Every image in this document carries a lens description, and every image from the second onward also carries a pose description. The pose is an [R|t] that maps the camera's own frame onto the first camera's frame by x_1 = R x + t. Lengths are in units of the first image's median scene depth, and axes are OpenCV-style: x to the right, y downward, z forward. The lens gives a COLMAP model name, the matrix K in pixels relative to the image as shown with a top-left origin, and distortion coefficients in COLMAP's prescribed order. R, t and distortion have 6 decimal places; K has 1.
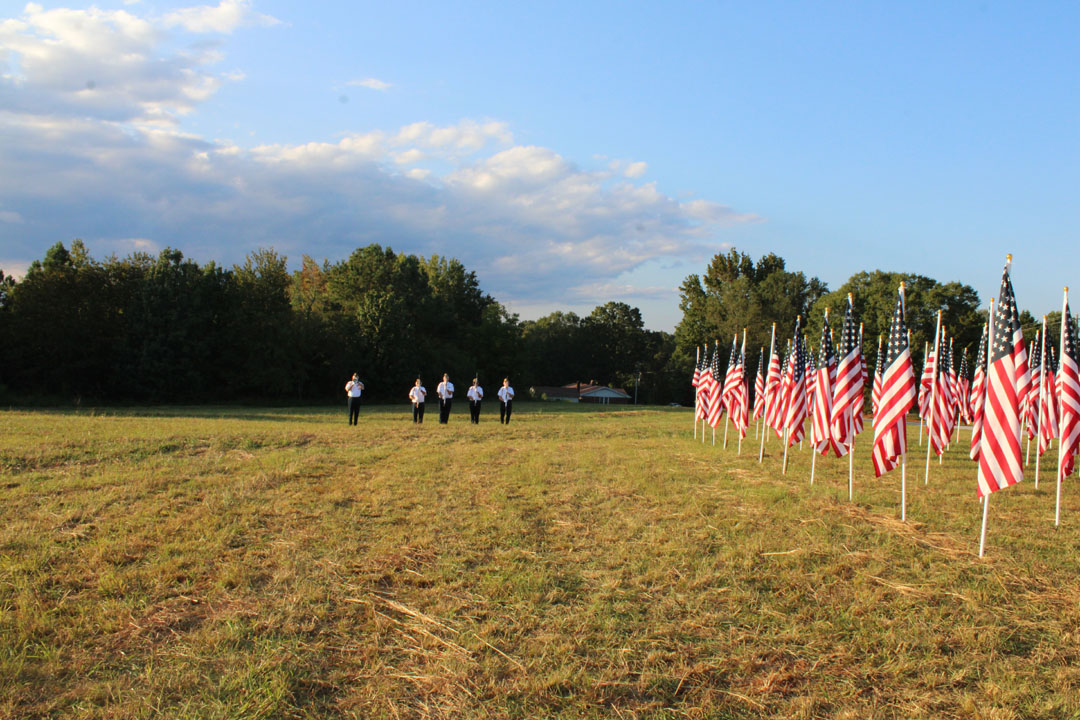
lens RADIAL K [[904.2, 0, 548.9], [0, 904.2, 368.4], [0, 0, 1]] dist [-0.118053, 0.091904]
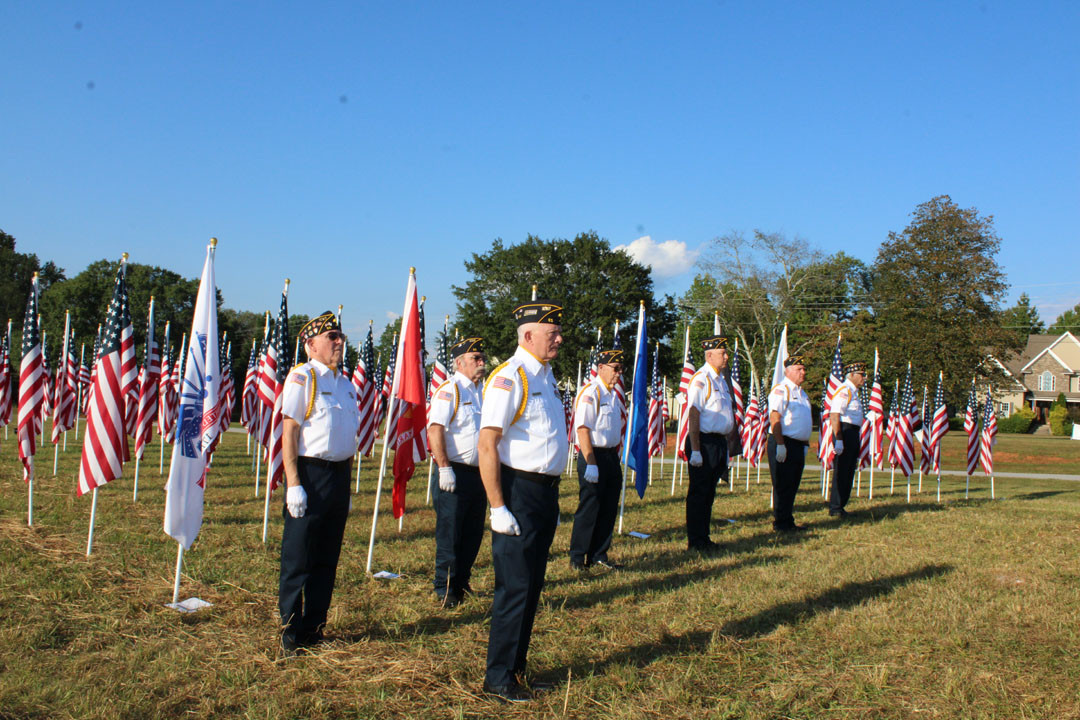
lens RADIAL K [[961.3, 0, 552.4], [0, 961.3, 361.5], [0, 0, 1]] dist [-0.116709, 0.081901]
pose [[0.742915, 0.031289, 0.668654, 0.133559], [-0.027441, 0.999491, -0.016281, -0.000190], [-0.668823, -0.006253, 0.743396, -0.101920]]
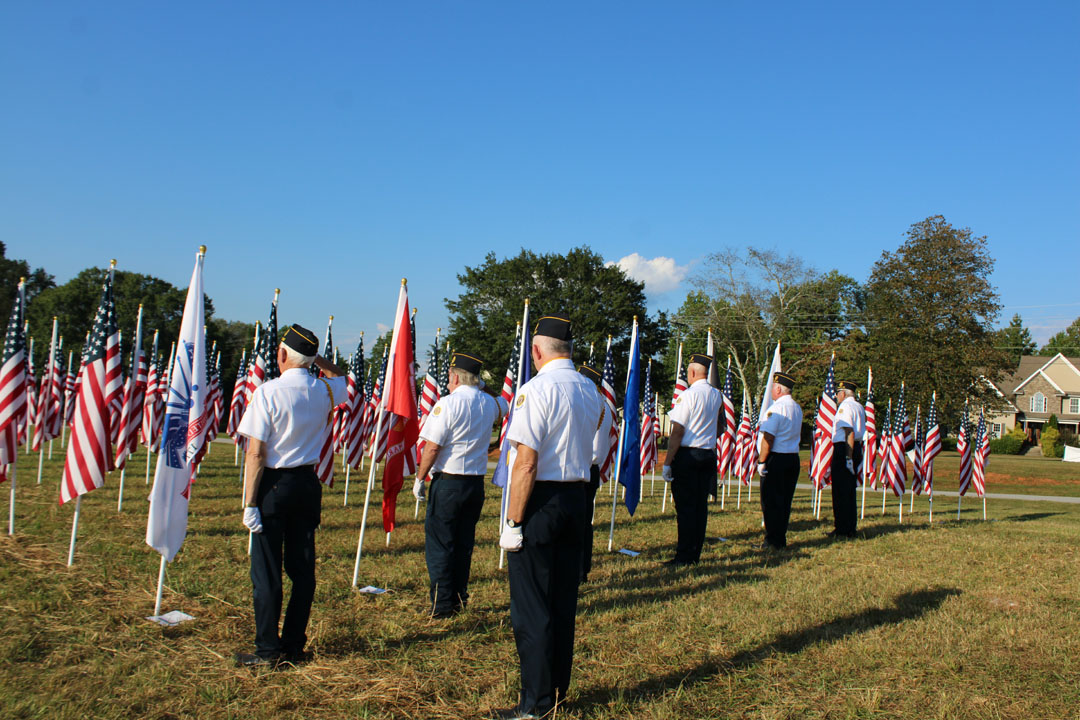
lens RADIAL K [[961.3, 0, 551.5], [0, 961.3, 363.9], [0, 0, 1]] dist [-0.116709, 0.081901]
pose [[0.737303, 0.050417, 0.673678, 0.140031], [-0.041308, 0.998710, -0.029533, 0.000156], [-0.674298, -0.006053, 0.738434, -0.094994]]
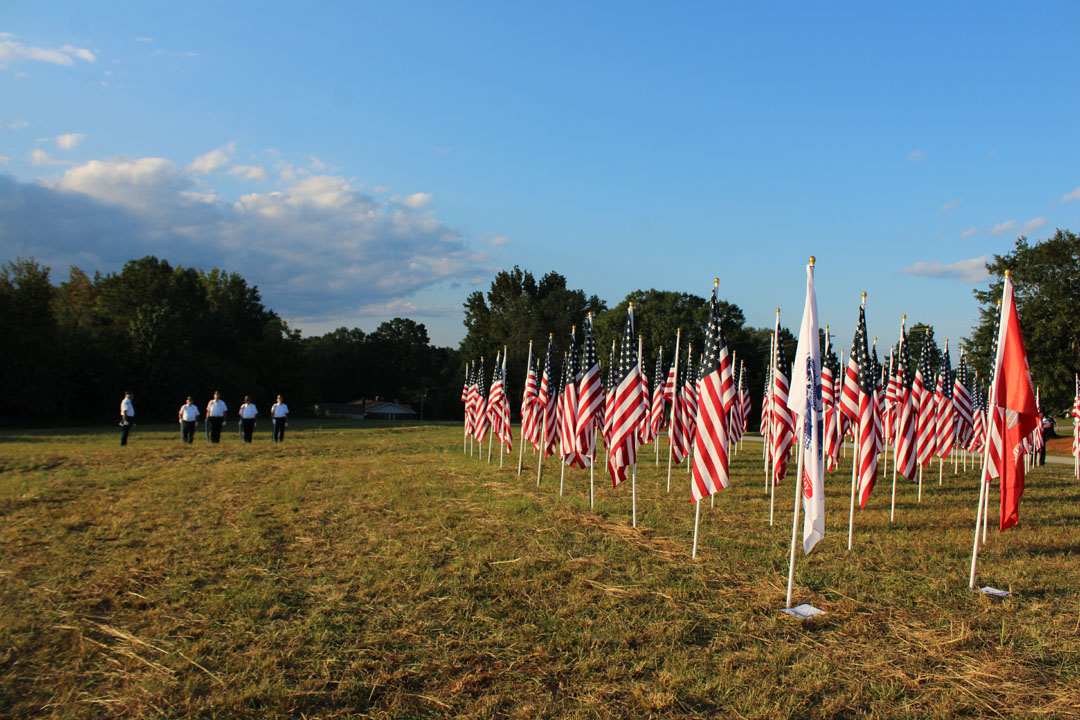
lens RADIAL K [[904.2, 0, 549.4], [0, 904.2, 378.4], [0, 0, 1]] dist [-0.118053, 0.091904]
pose [[0.976586, -0.005739, 0.215051, 0.064275], [0.007026, 0.999962, -0.005222, -0.001045], [-0.215013, 0.006611, 0.976589, -0.029858]]
